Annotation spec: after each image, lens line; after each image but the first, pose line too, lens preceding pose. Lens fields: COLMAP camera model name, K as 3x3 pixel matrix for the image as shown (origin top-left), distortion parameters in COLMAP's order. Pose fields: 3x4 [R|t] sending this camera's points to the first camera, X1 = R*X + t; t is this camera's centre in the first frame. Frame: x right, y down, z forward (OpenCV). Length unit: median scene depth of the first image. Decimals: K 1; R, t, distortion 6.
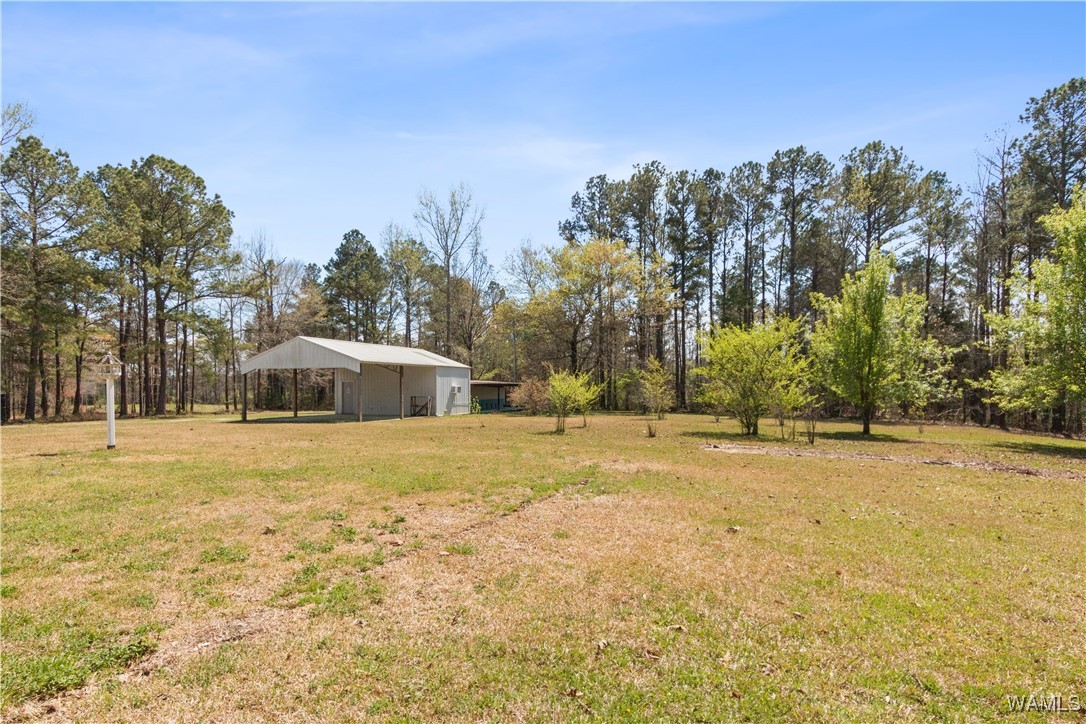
lens RADIAL K [[560.6, 0, 546.4], [0, 560.6, 405.7], [0, 0, 1]] dist [0.002421, 0.000250]
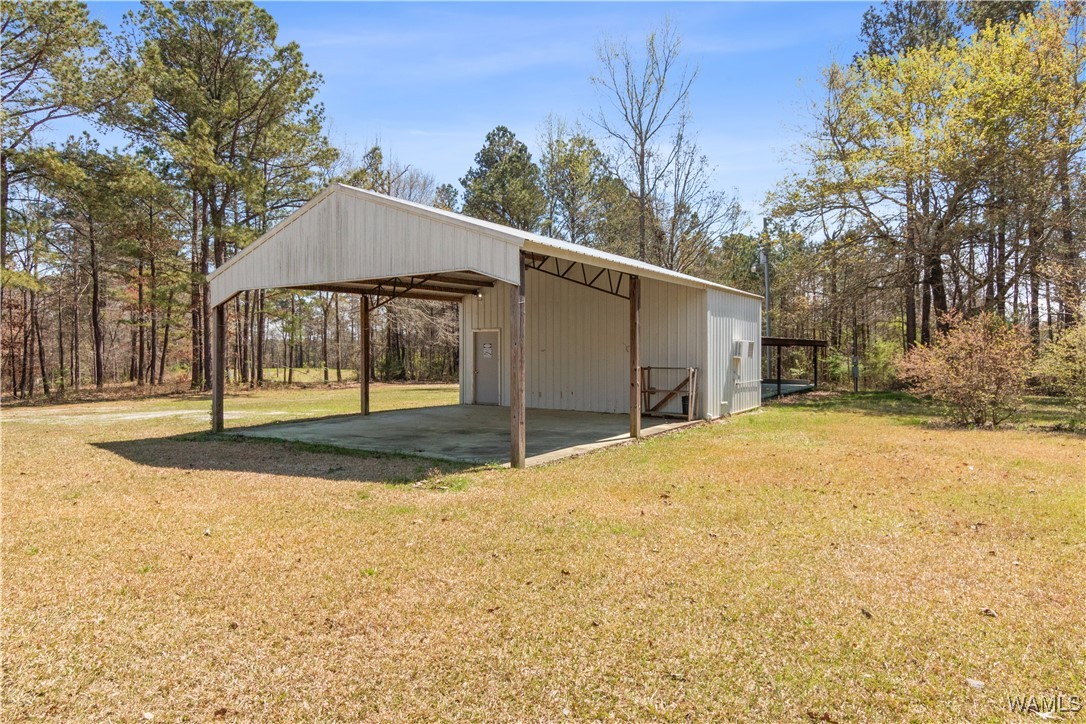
lens RADIAL K [[612.9, 0, 548.5], [0, 612.9, 370.3], [0, 0, 1]] dist [0.002180, 0.000747]
pose [[0.968947, 0.005108, -0.247214, -0.106278], [-0.005517, 0.999984, -0.000962, -0.006994], [0.247206, 0.002296, 0.968960, 0.310502]]
